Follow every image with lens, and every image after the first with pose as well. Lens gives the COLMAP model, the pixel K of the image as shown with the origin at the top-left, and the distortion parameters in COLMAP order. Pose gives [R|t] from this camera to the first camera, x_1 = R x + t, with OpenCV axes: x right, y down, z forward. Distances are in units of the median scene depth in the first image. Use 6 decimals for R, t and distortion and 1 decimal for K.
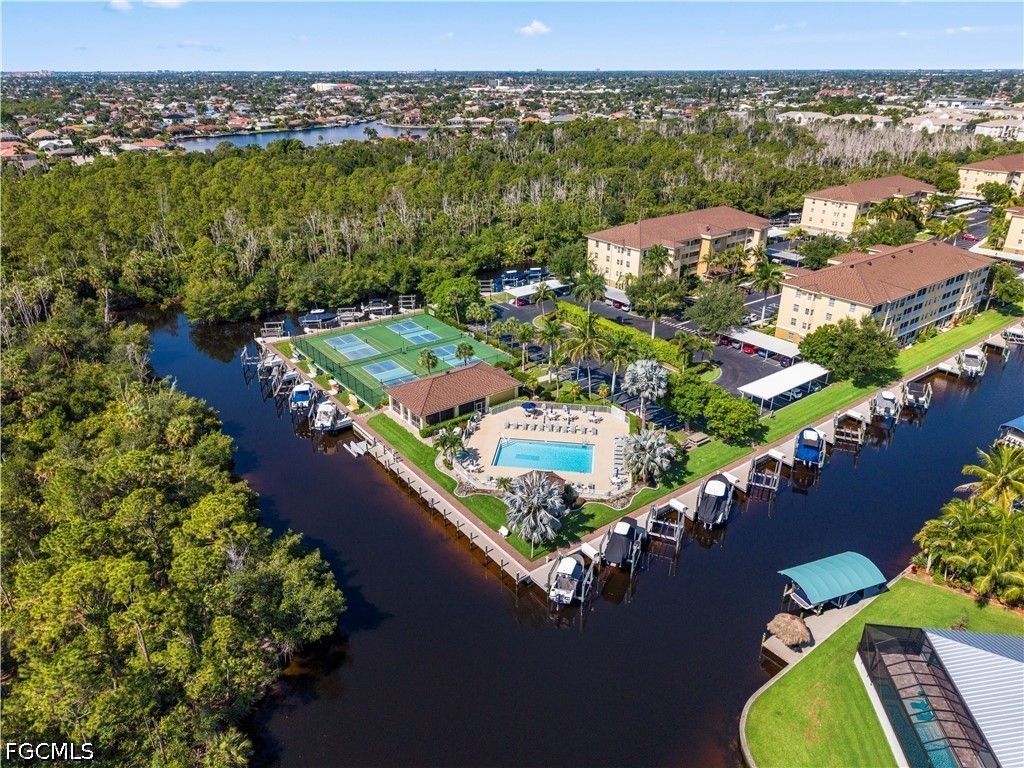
lens RADIAL K [[685.5, 0, 512.0], [0, 685.5, 384.0], [0, 0, 1]] dist [0.031325, -0.037582]
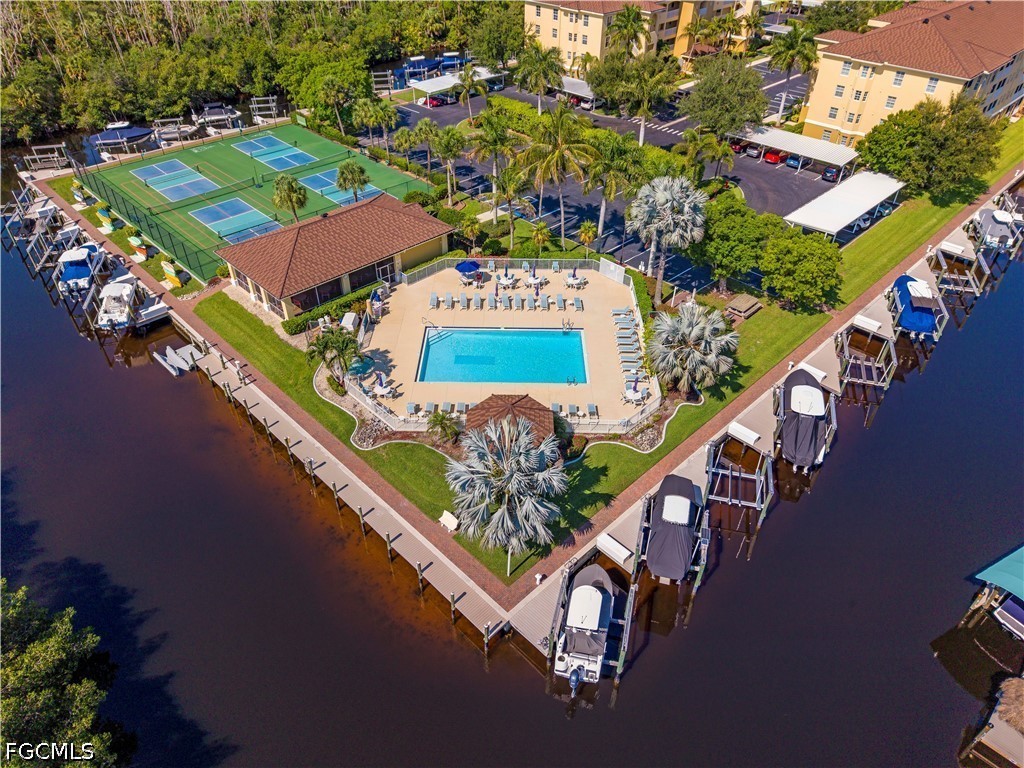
lens RADIAL K [[685.5, 0, 512.0], [0, 685.5, 384.0], [0, 0, 1]] dist [0.031325, -0.037582]
pose [[0.991230, -0.077459, 0.107065, -0.009211], [0.049765, 0.969356, 0.240569, -0.010911], [-0.122418, -0.233131, 0.964709, 0.373818]]
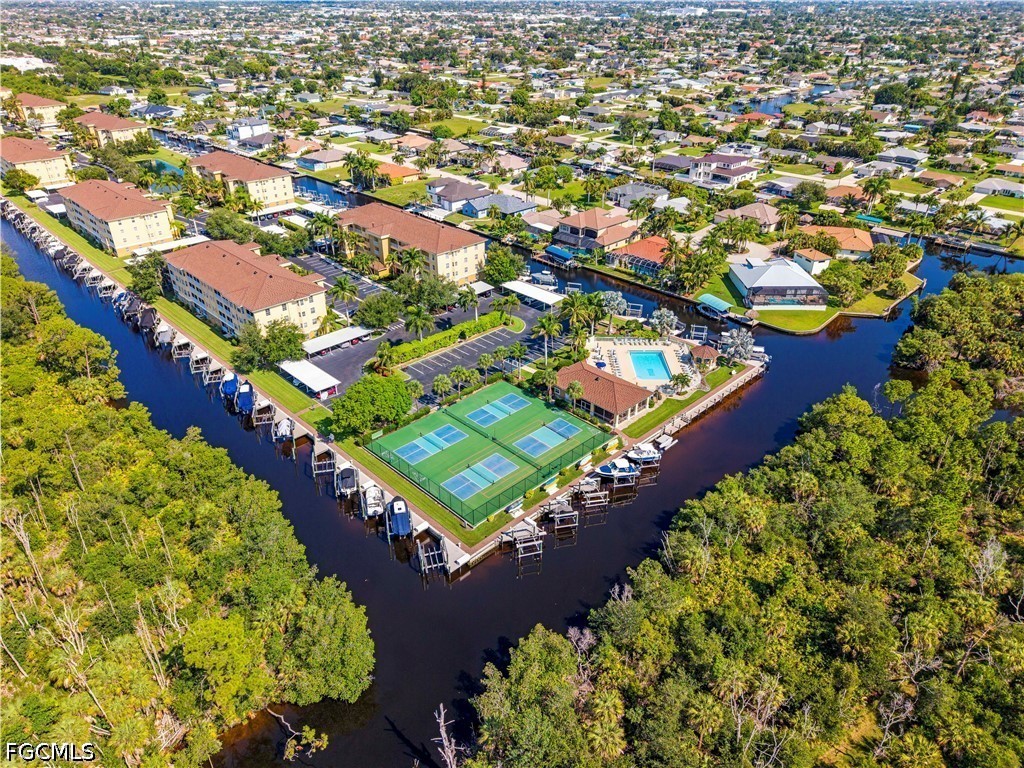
lens RADIAL K [[685.5, 0, 512.0], [0, 685.5, 384.0], [0, 0, 1]] dist [0.031325, -0.037582]
pose [[-0.131199, -0.490170, 0.861696, -1.159075], [0.412983, 0.763172, 0.497004, -0.698658], [-0.901239, 0.421073, 0.102304, 1.013612]]
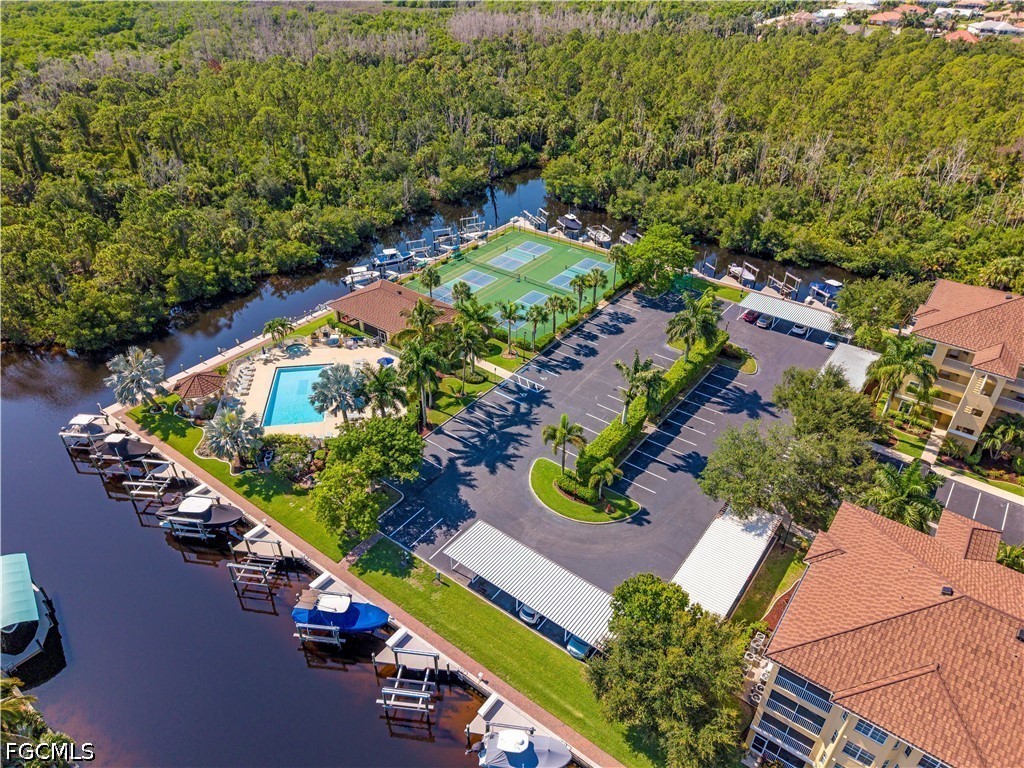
lens RADIAL K [[685.5, 0, 512.0], [0, 685.5, 384.0], [0, 0, 1]] dist [0.031325, -0.037582]
pose [[0.274593, 0.543616, -0.793146, 0.777468], [-0.408624, 0.812638, 0.415507, -0.375194], [0.870417, 0.210003, 0.445279, 0.730944]]
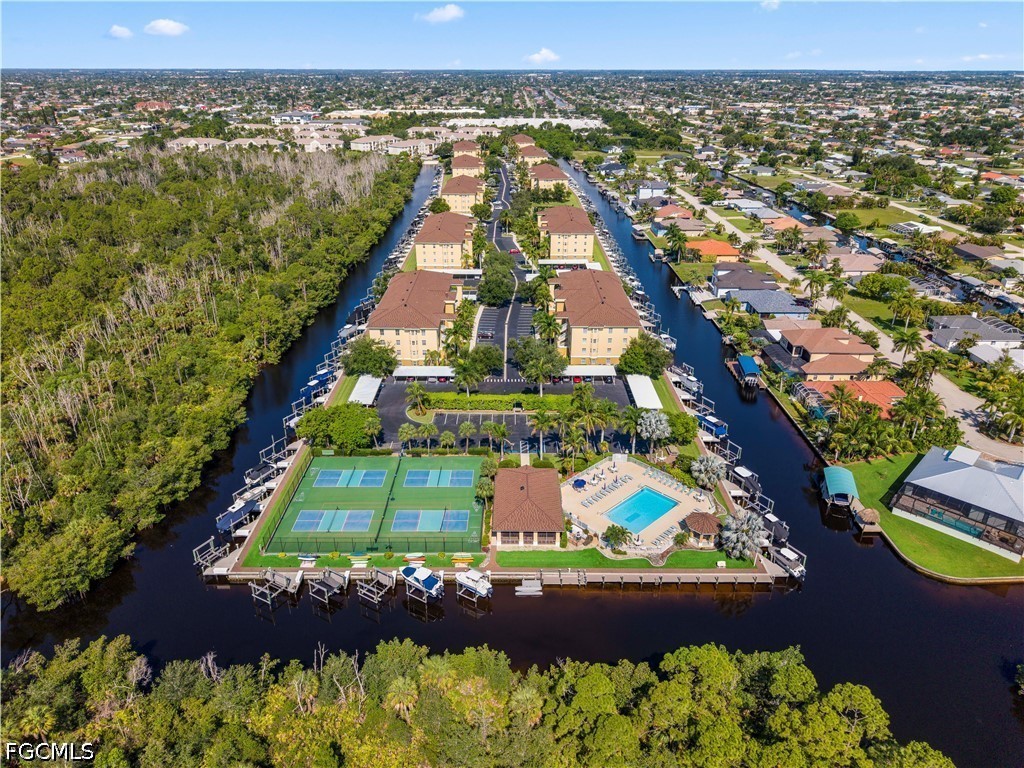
lens RADIAL K [[685.5, 0, 512.0], [0, 685.5, 384.0], [0, 0, 1]] dist [0.031325, -0.037582]
pose [[0.602614, -0.331670, 0.725845, -0.846933], [0.329791, 0.931745, 0.151954, -0.346334], [-0.726701, 0.147807, 0.670864, 0.242781]]
